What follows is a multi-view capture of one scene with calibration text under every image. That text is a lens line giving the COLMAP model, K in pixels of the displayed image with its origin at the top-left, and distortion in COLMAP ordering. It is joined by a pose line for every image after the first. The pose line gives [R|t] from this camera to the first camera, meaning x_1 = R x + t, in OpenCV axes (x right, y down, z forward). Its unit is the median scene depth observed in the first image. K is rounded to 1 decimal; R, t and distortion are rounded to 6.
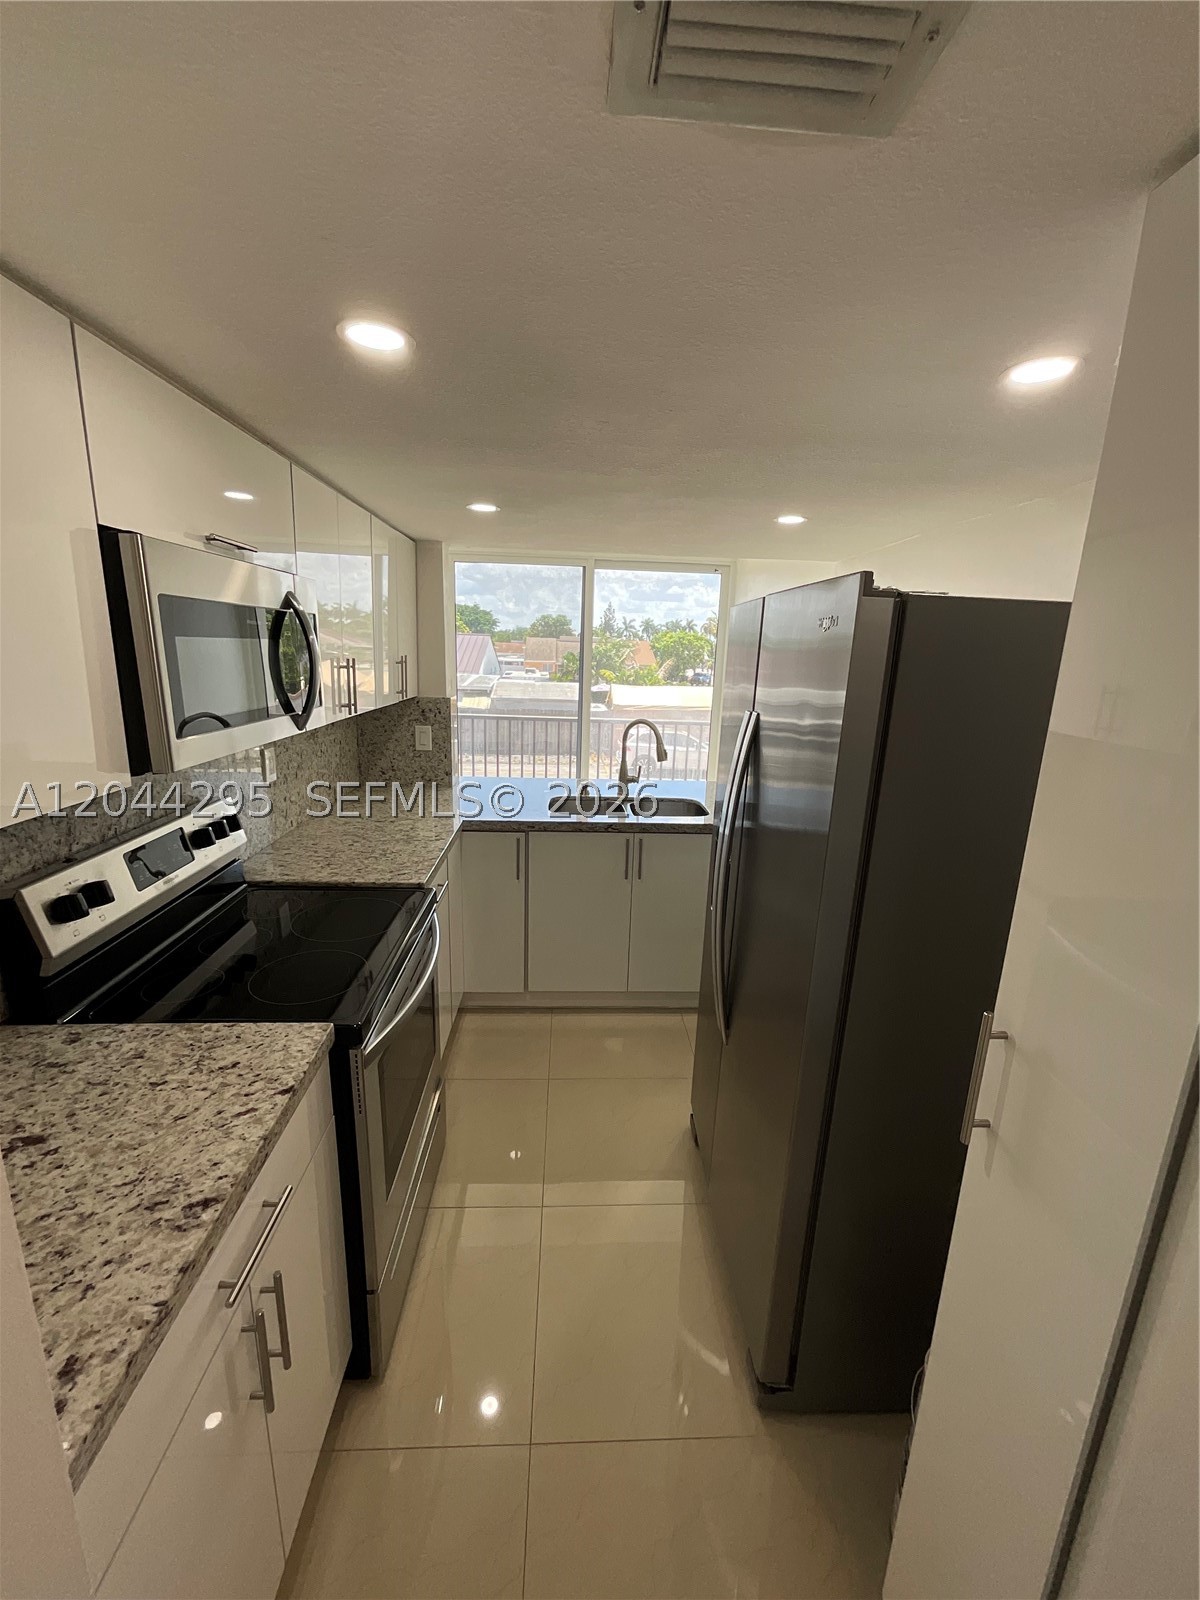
lens RADIAL K [[646.7, 0, 597.5], [0, 646.7, 800.7], [0, 0, 1]] dist [-0.001354, 0.000834]
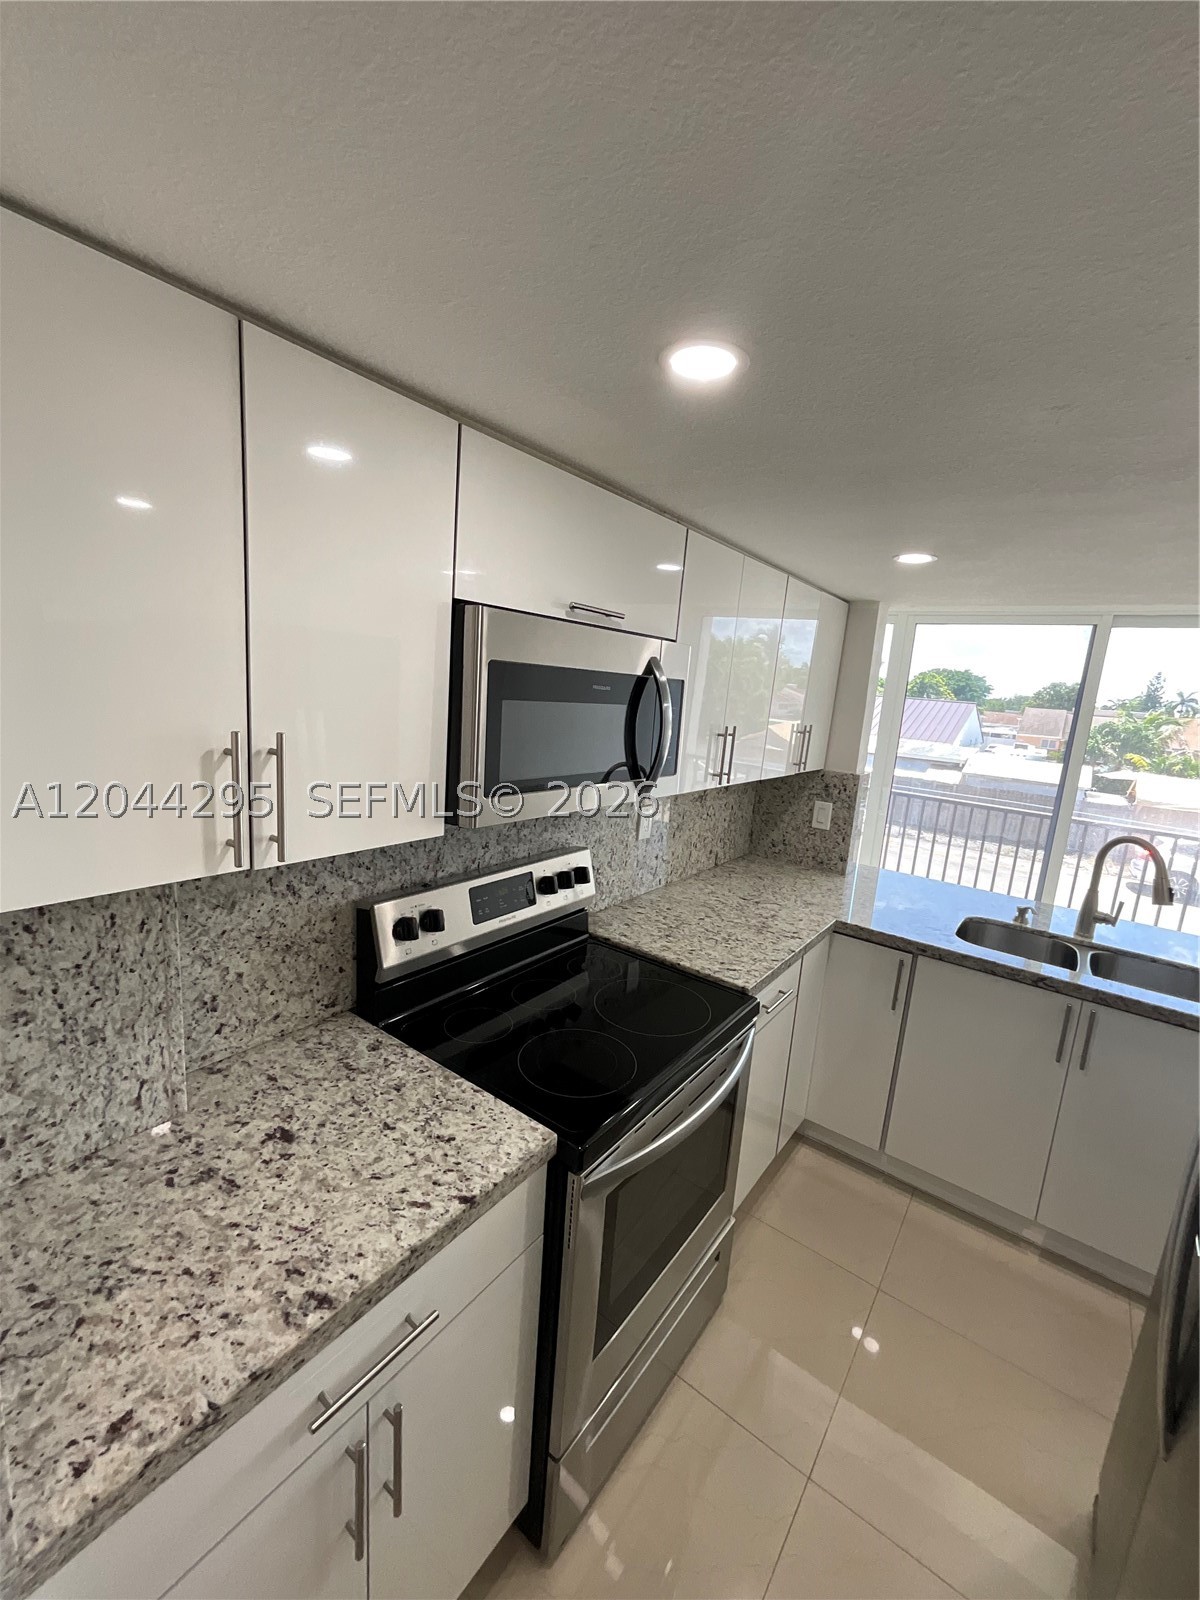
lens RADIAL K [[646.7, 0, 603.5], [0, 646.7, 803.1], [0, 0, 1]] dist [-0.001354, 0.000834]
pose [[0.775758, 0.139557, -0.615405, 0.074357], [-0.193446, 0.980877, -0.021416, -0.056988], [0.600648, 0.135661, 0.787920, 0.169550]]
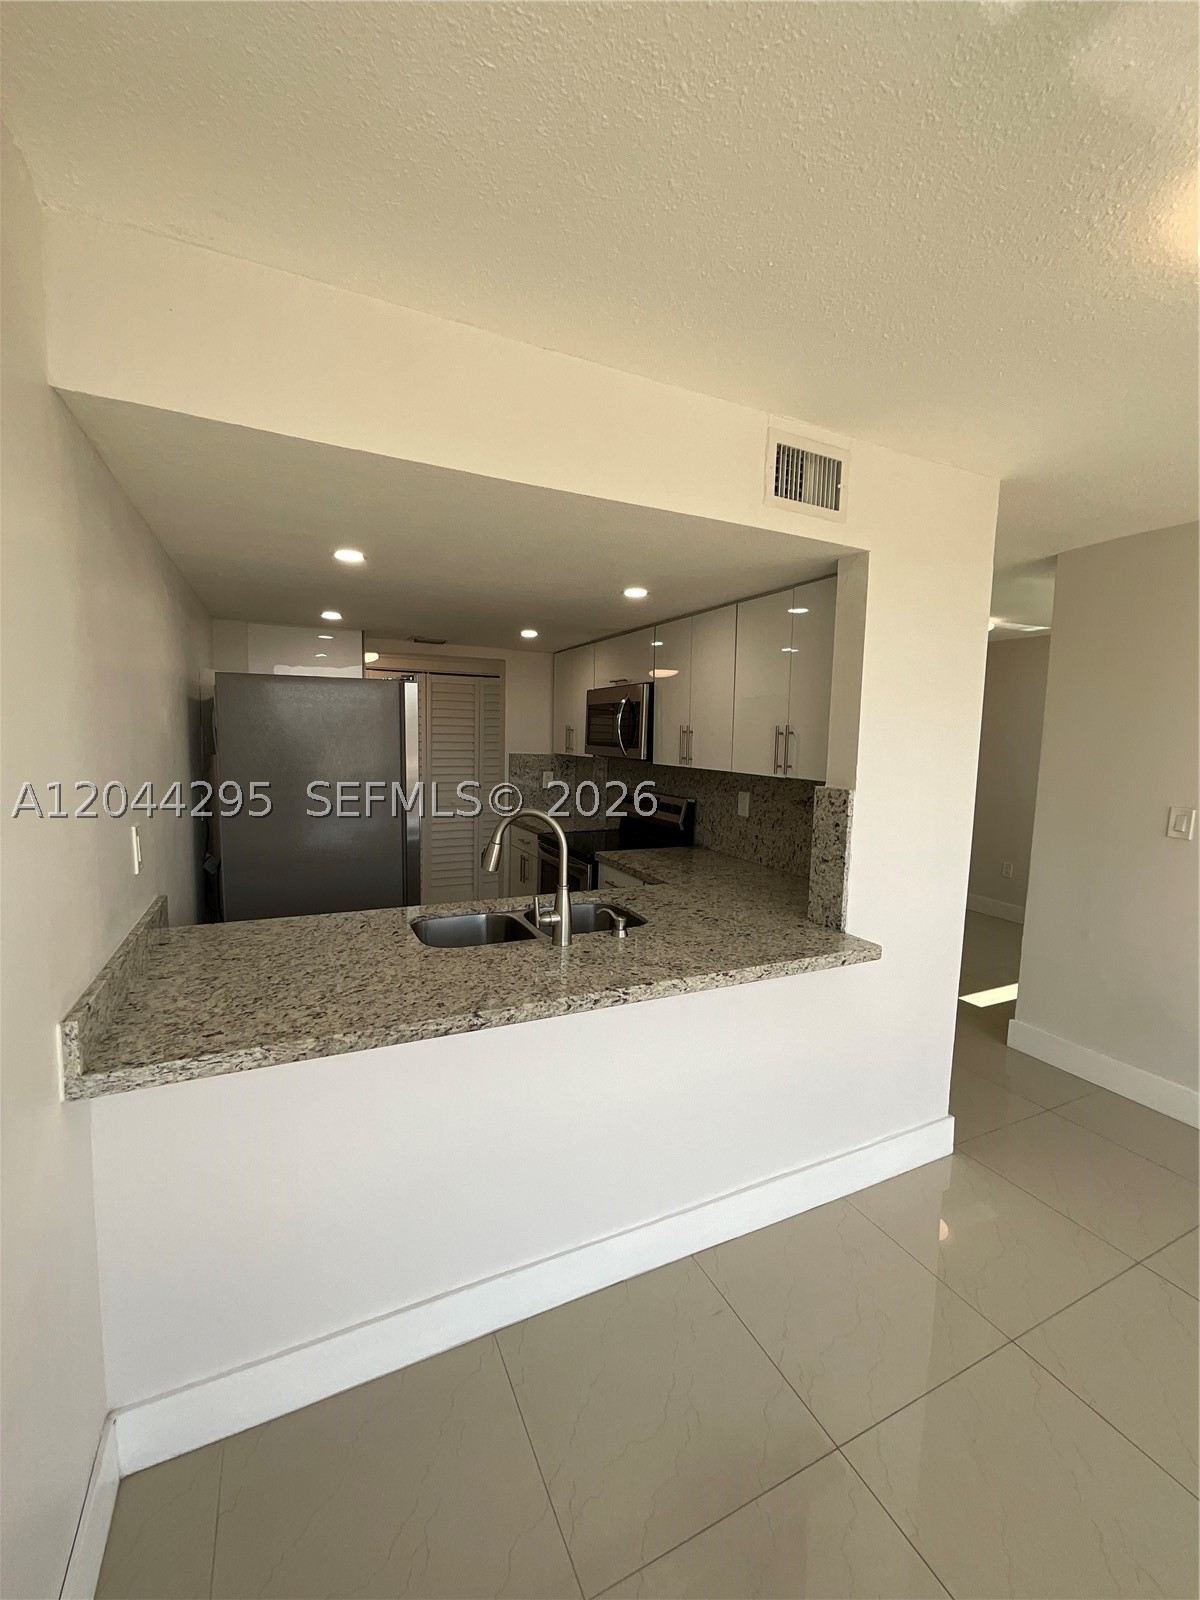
lens RADIAL K [[646.7, 0, 602.4], [0, 646.7, 800.0], [0, 0, 1]] dist [-0.001354, 0.000834]
pose [[-0.915642, -0.015127, -0.401711, 0.382416], [-0.146074, 0.943505, 0.297425, -0.491534], [0.374517, 0.331014, -0.866122, 2.363692]]
